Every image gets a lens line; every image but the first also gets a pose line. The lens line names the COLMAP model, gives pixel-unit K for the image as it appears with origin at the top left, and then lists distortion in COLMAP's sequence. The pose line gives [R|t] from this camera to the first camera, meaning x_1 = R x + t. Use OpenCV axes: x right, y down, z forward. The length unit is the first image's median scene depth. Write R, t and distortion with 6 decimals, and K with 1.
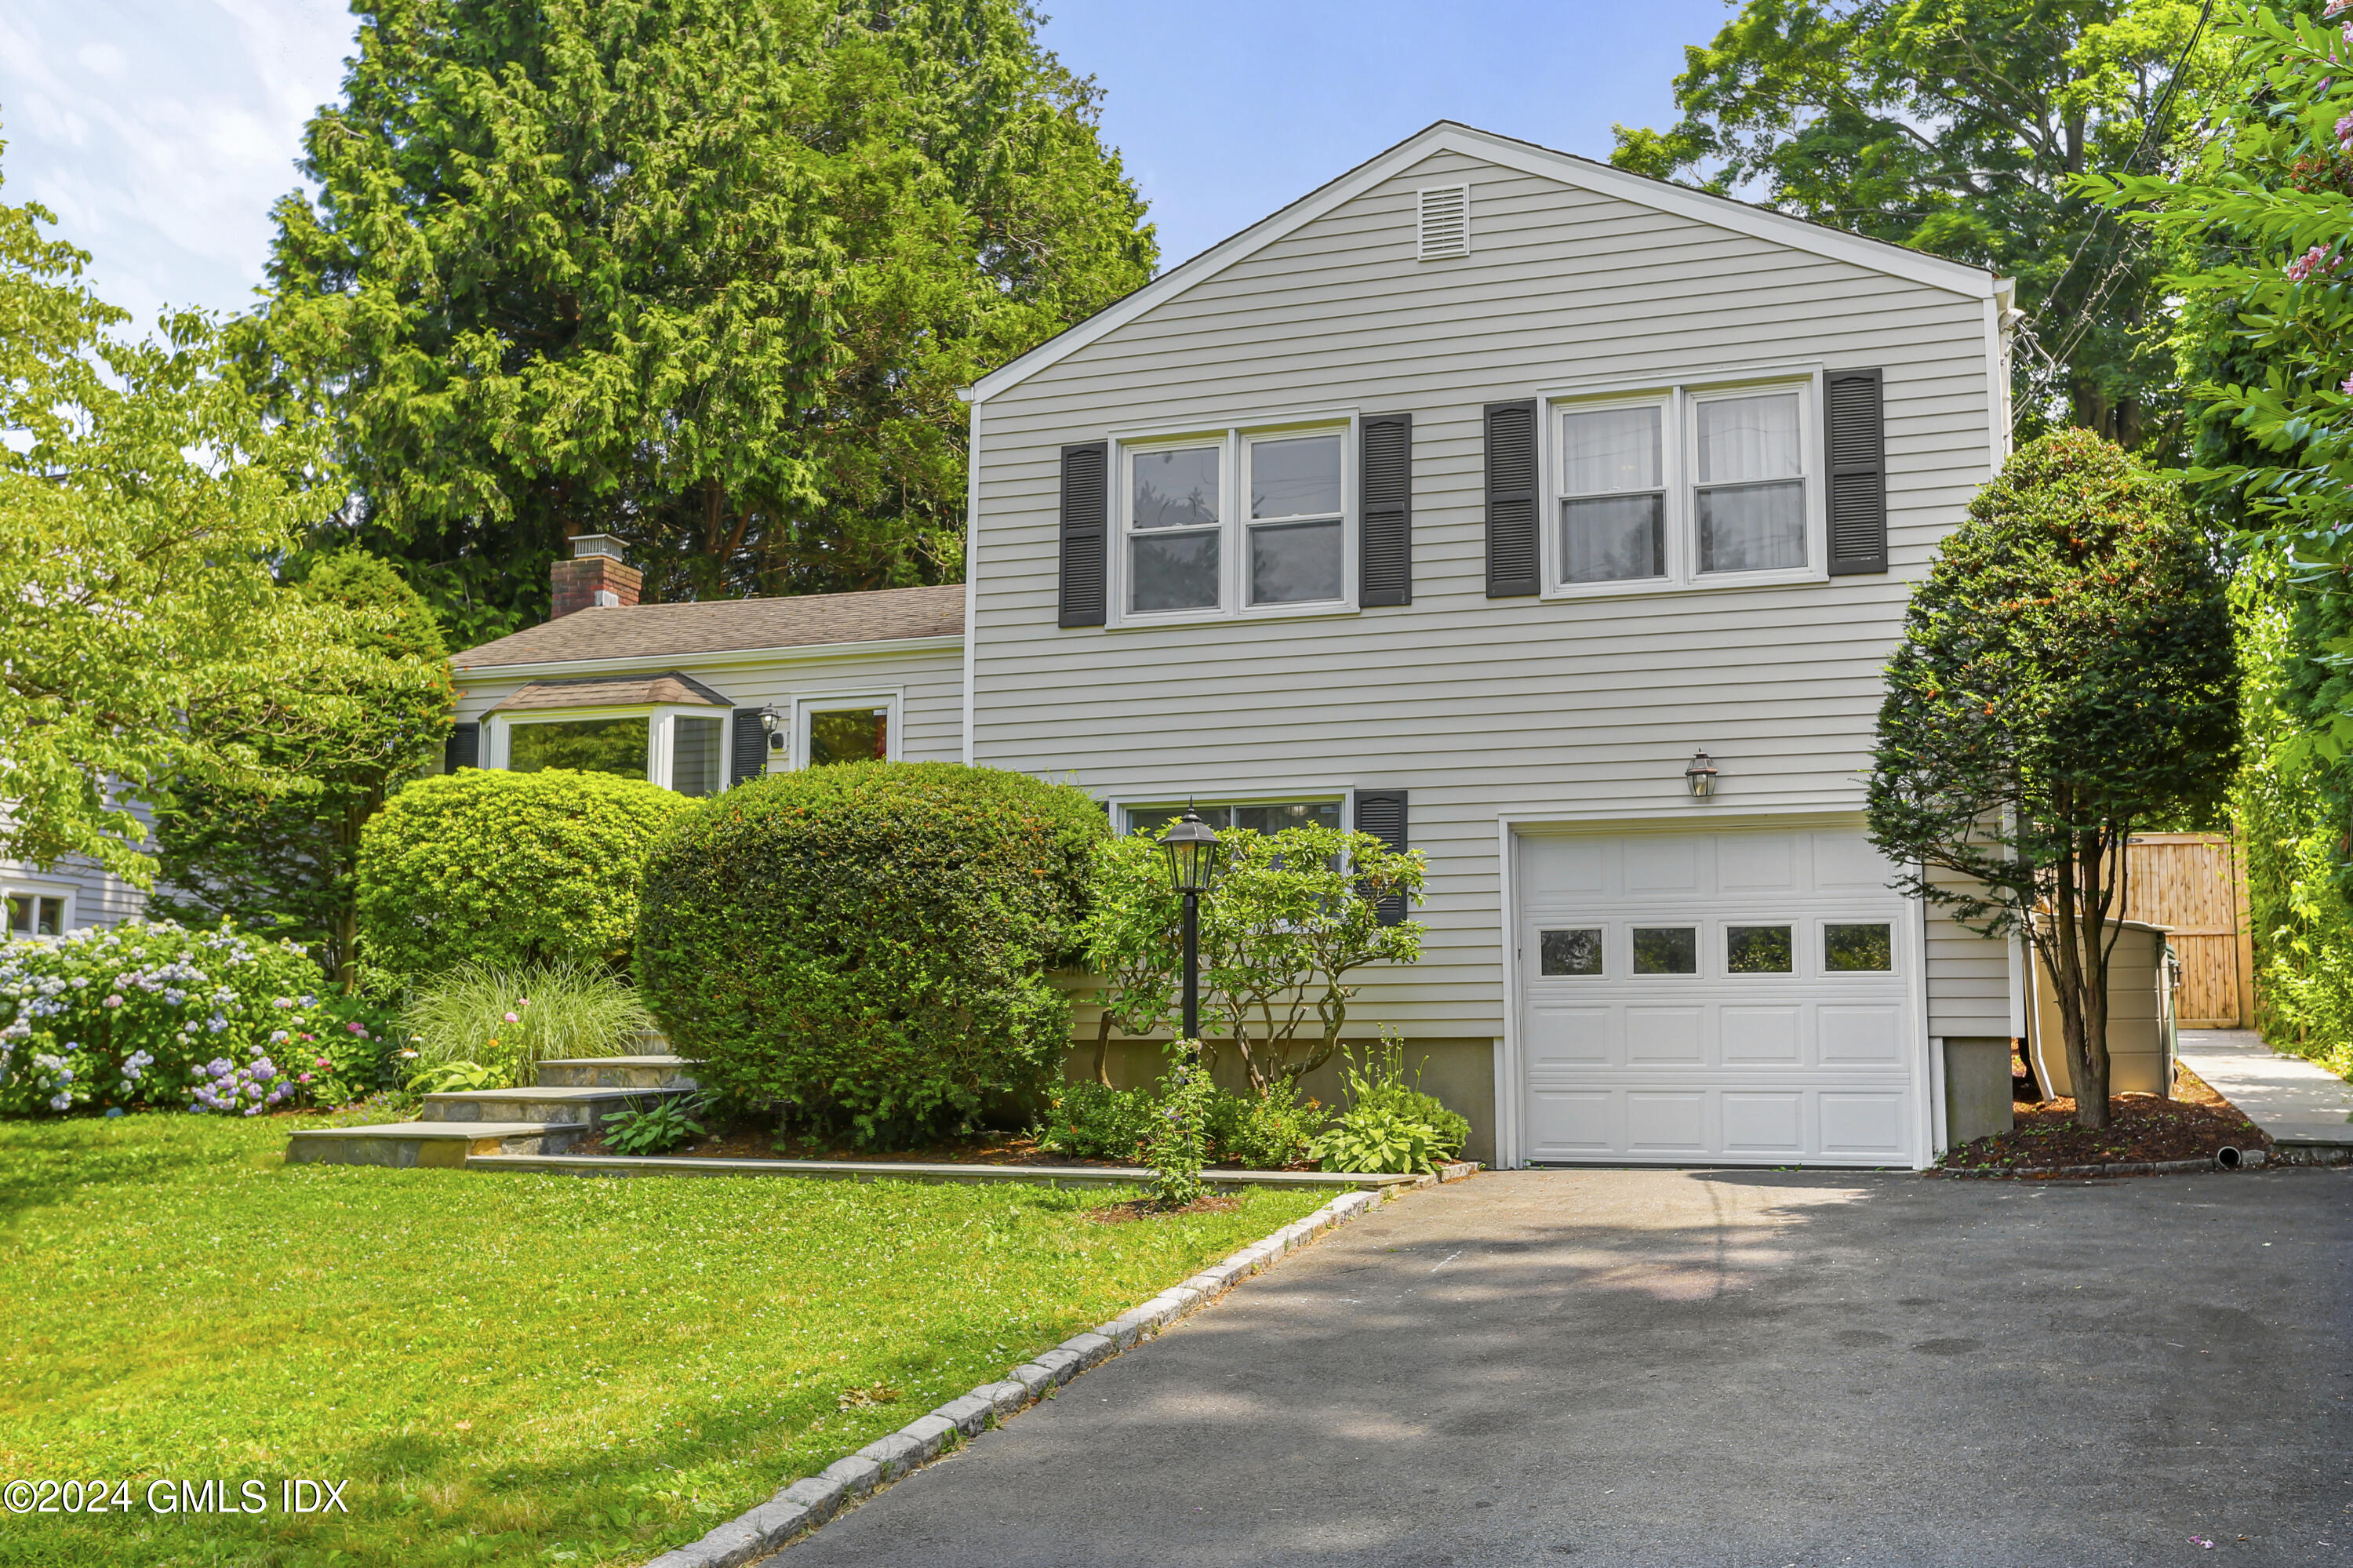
lens RADIAL K [[2261.1, 0, 1153.5], [0, 2261.1, 753.2], [0, 0, 1]] dist [-0.004782, 0.009904]
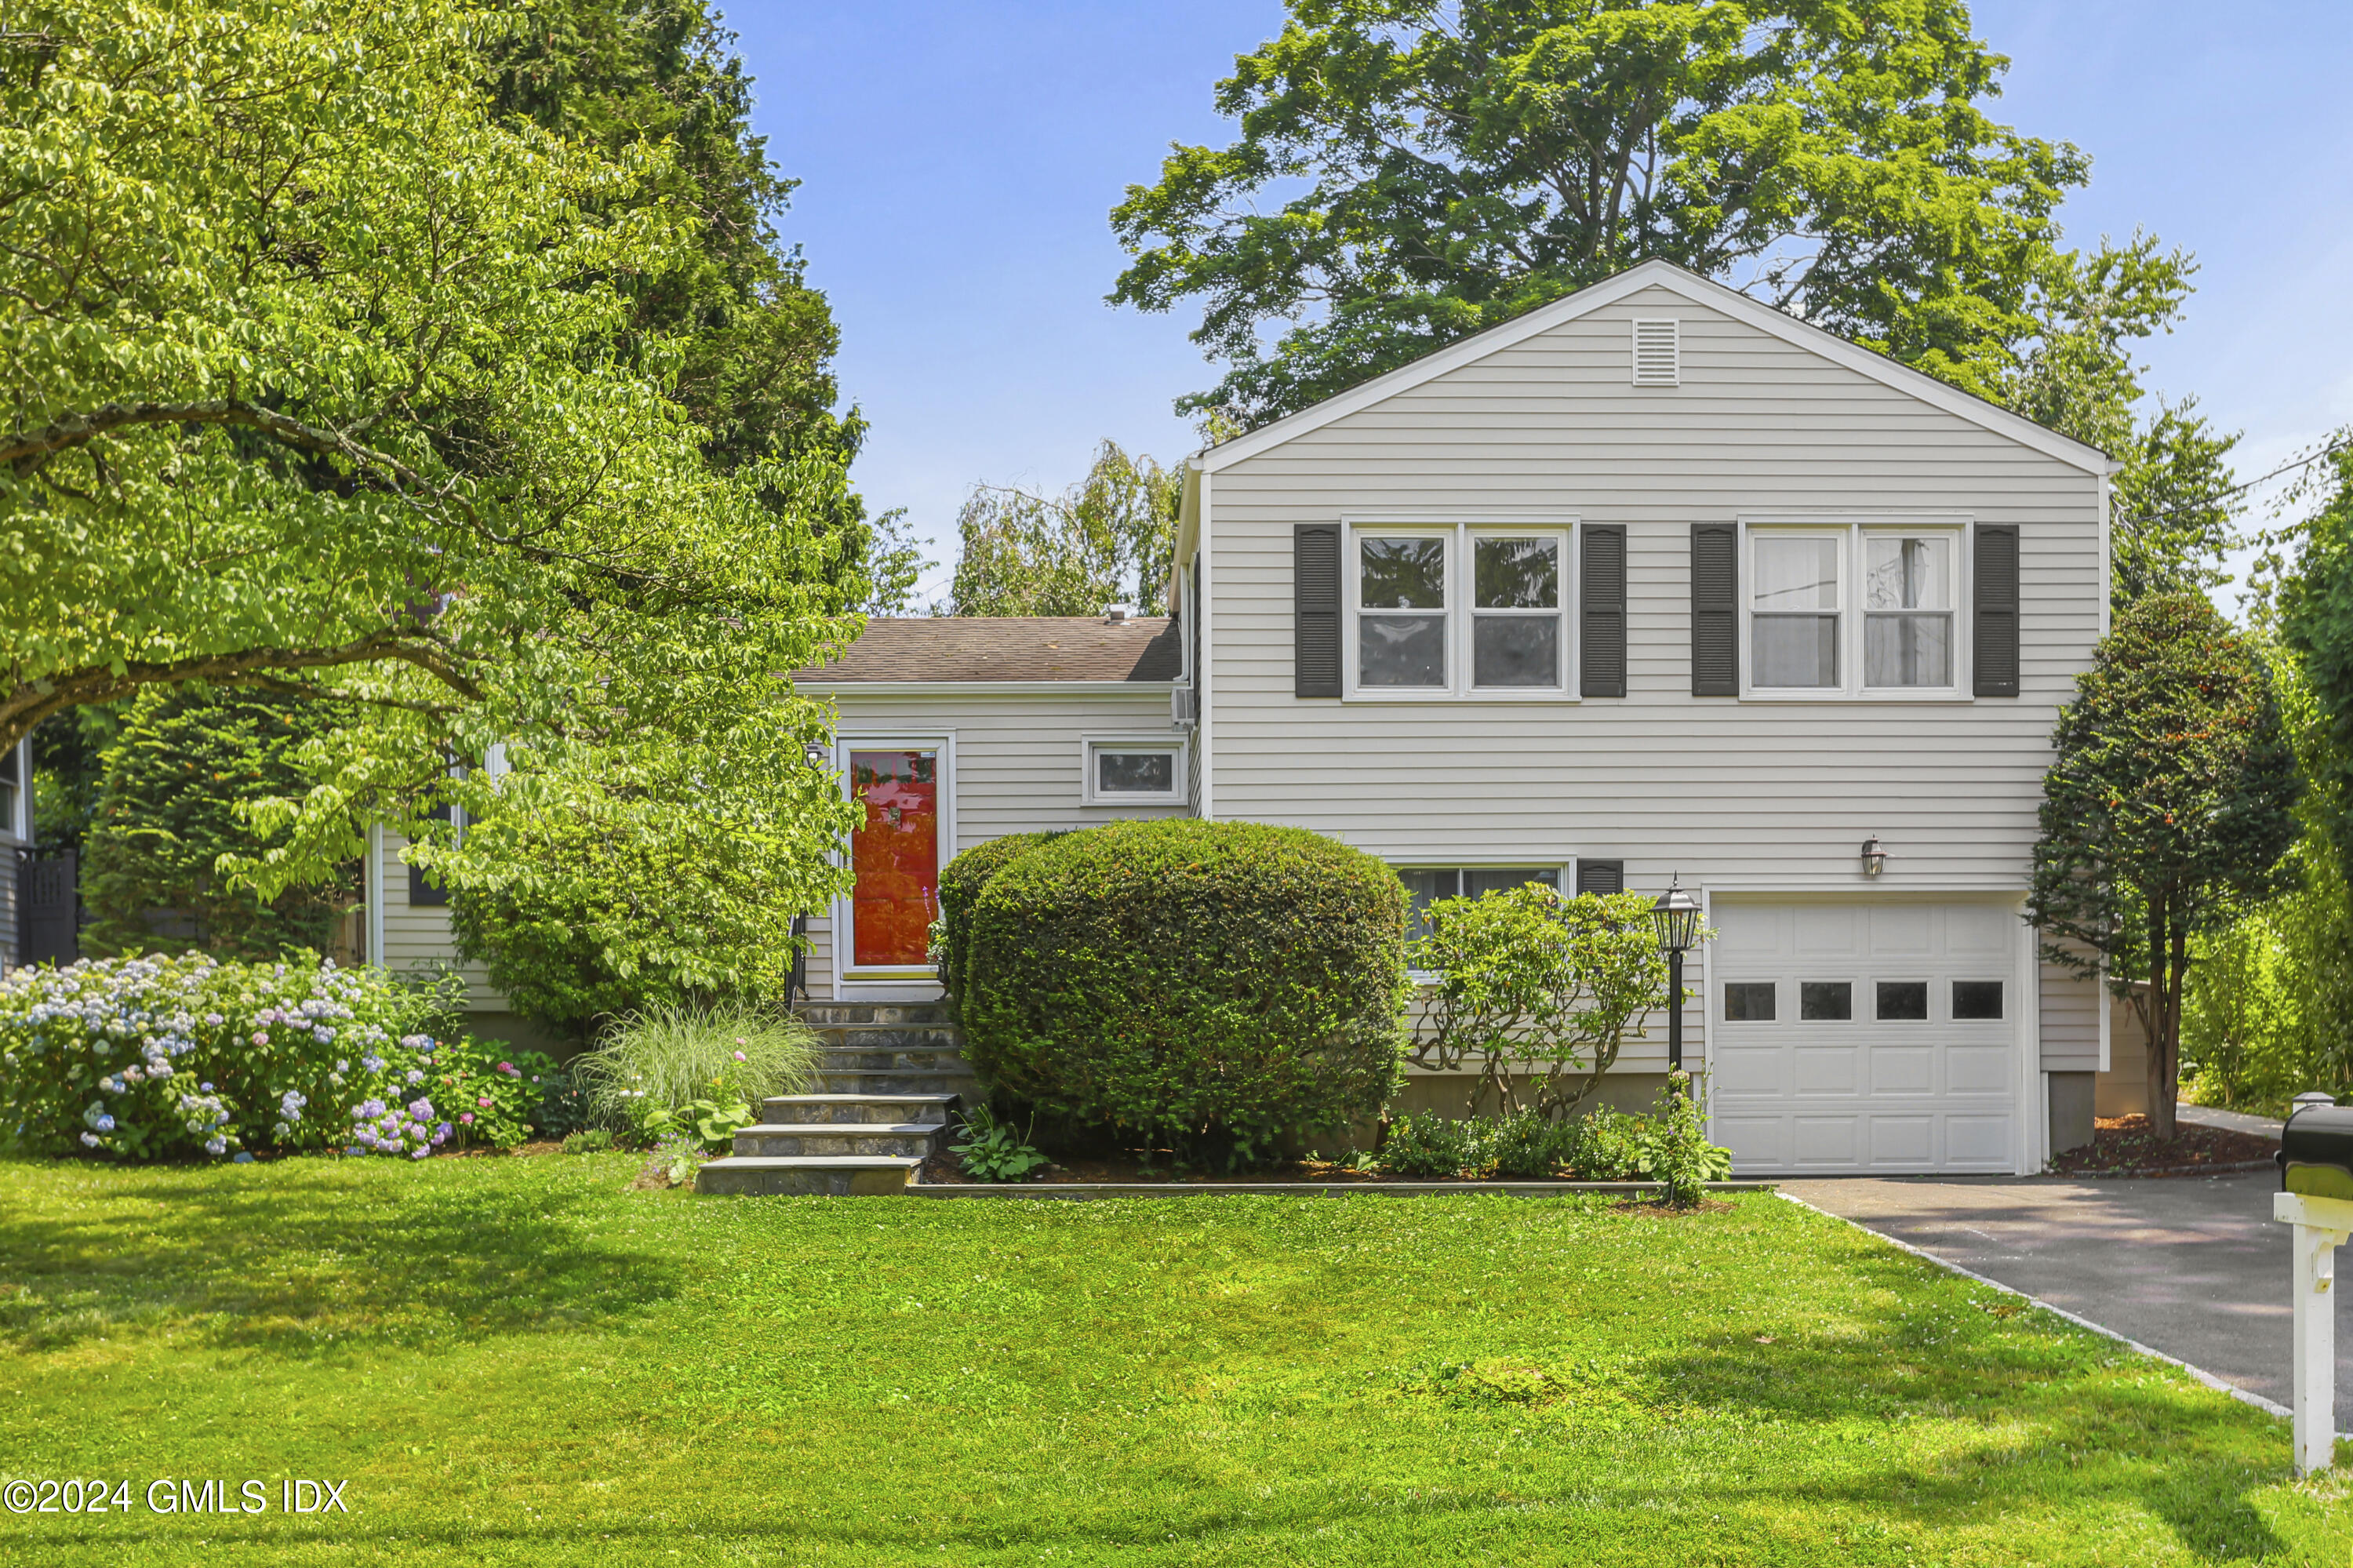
lens RADIAL K [[2574.0, 0, 1177.1], [0, 2574.0, 1118.1], [0, 0, 1]] dist [0.003355, -0.021013]
pose [[0.930624, -0.007334, 0.365904, -0.566730], [-0.041938, 0.991076, 0.126527, -0.009813], [-0.363566, -0.133094, 0.922012, -0.142933]]
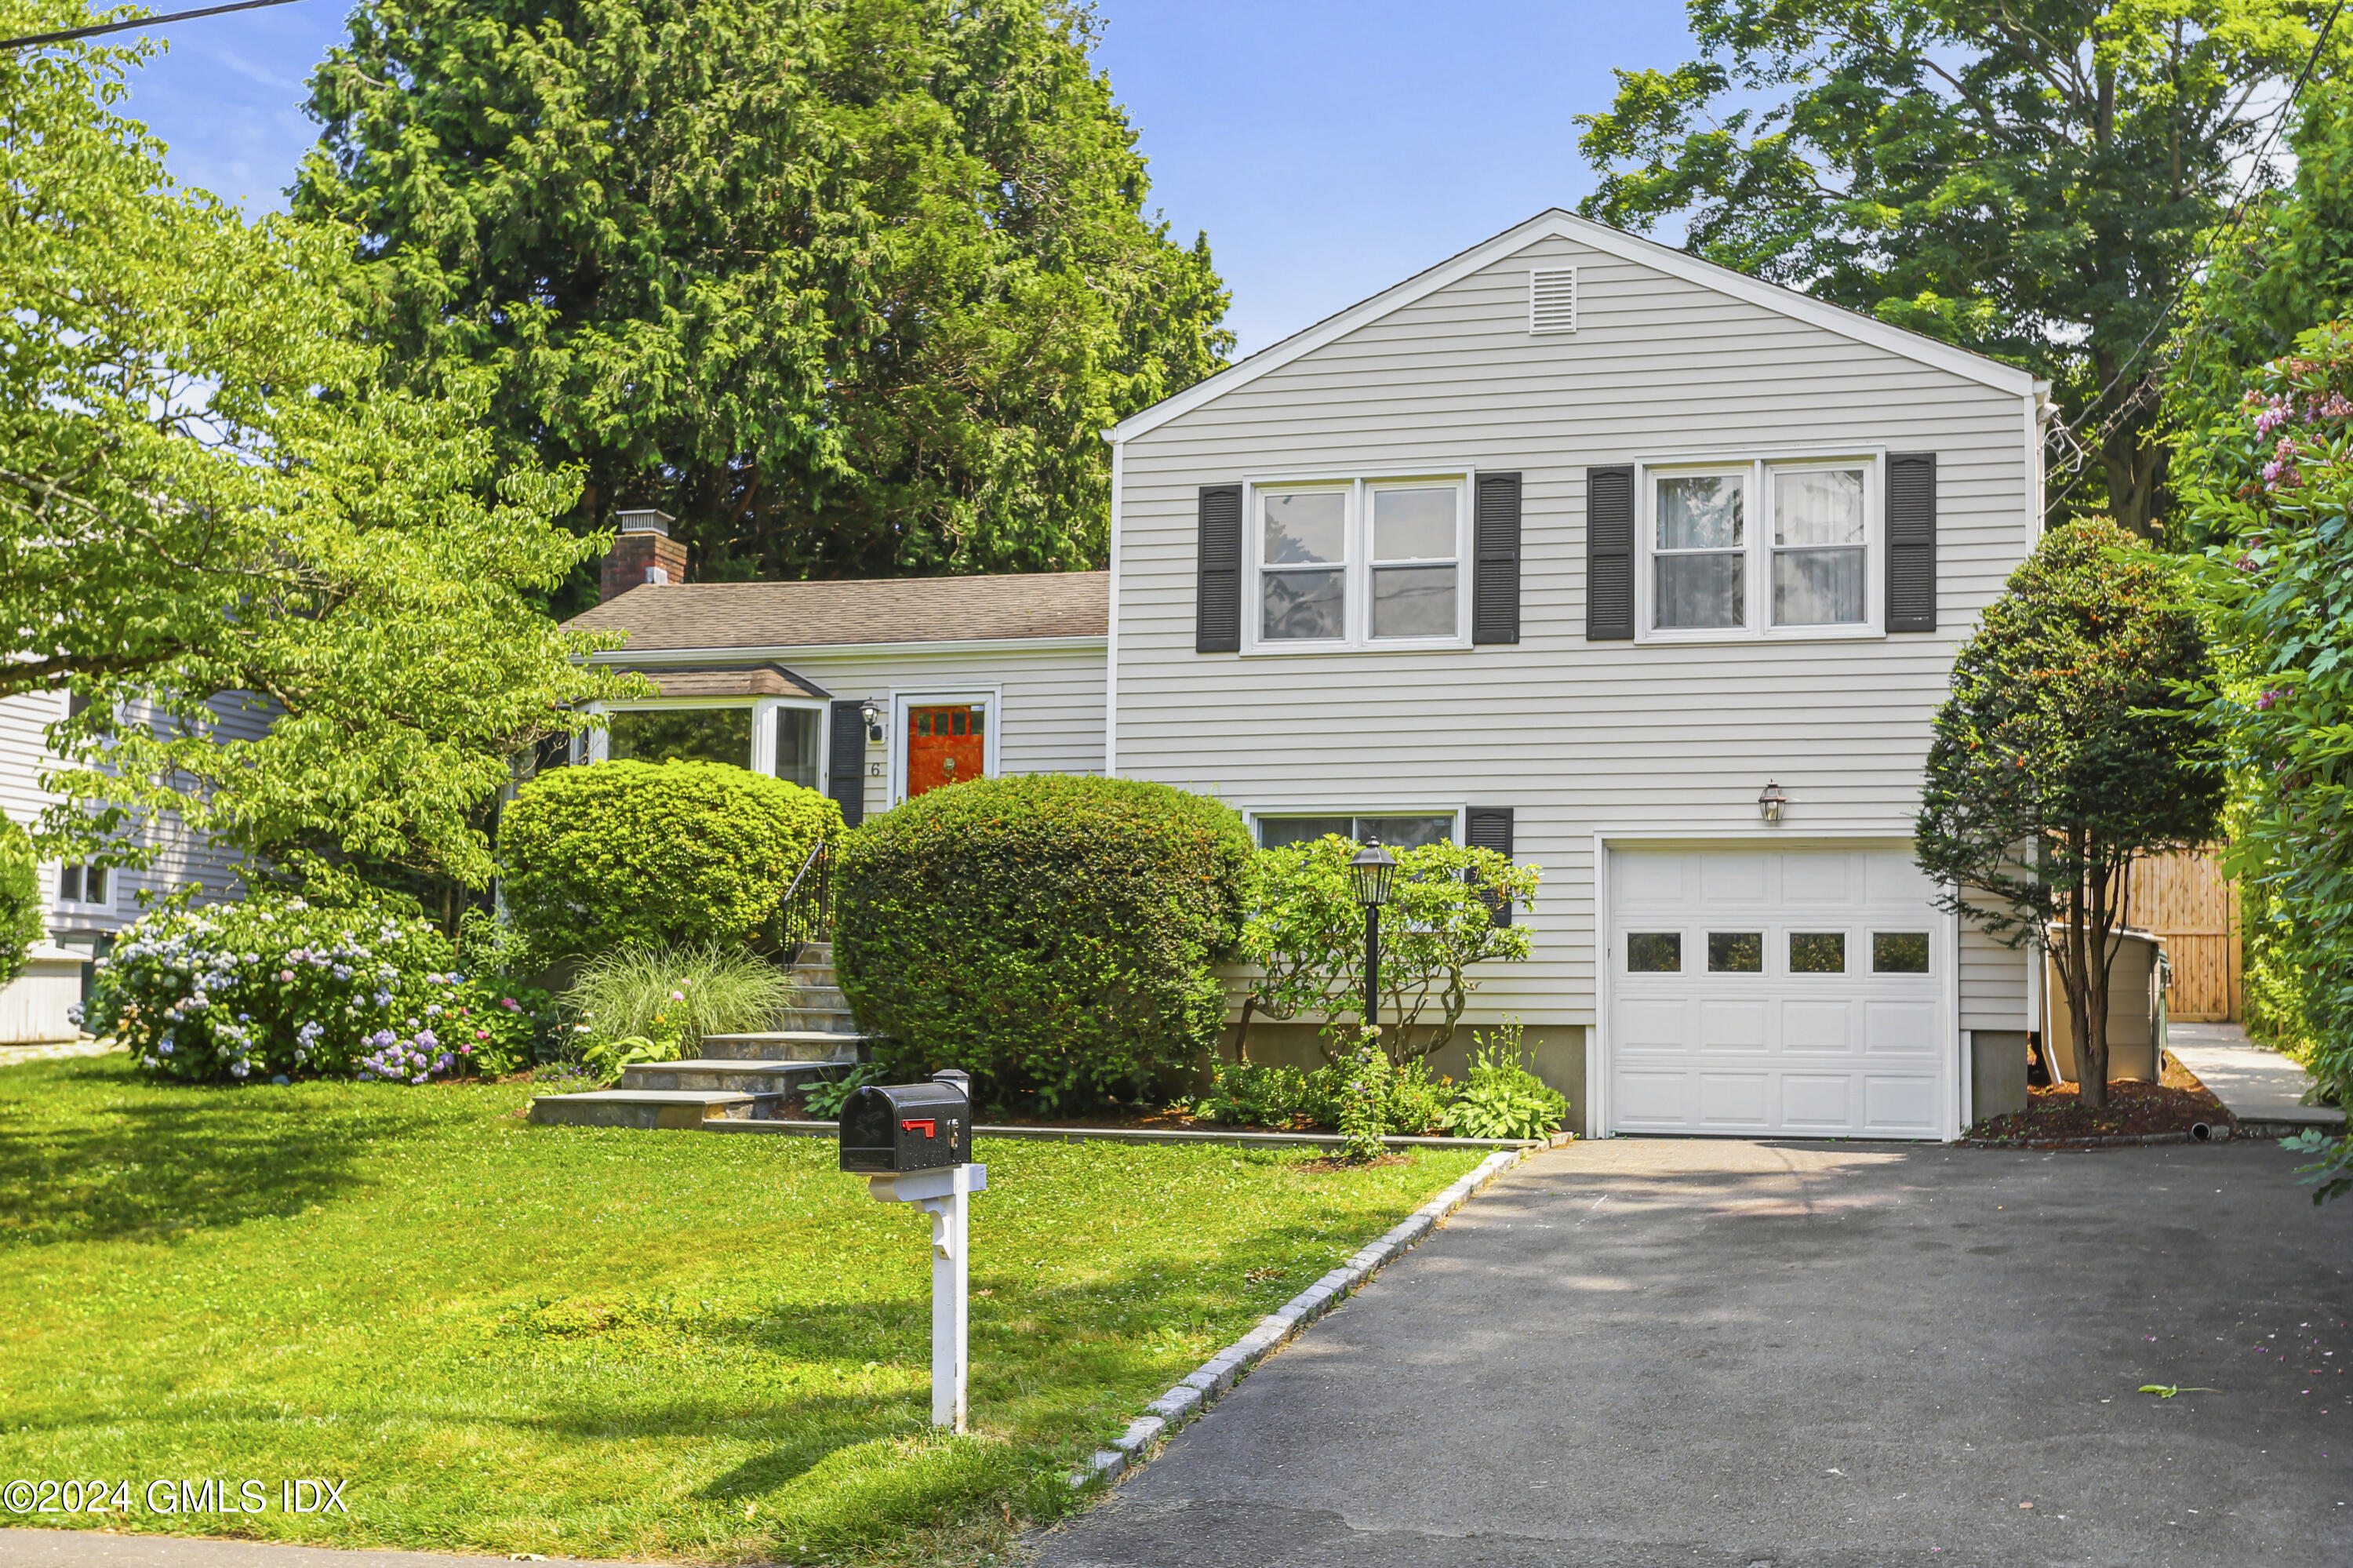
lens RADIAL K [[2685.7, 0, 1176.5], [0, 2685.7, 784.0], [0, 0, 1]] dist [-0.002434, -0.020500]
pose [[0.997895, 0.016845, 0.062622, -0.138048], [-0.019371, 0.999014, 0.039955, -0.045219], [-0.061887, -0.041084, 0.997237, -0.327615]]
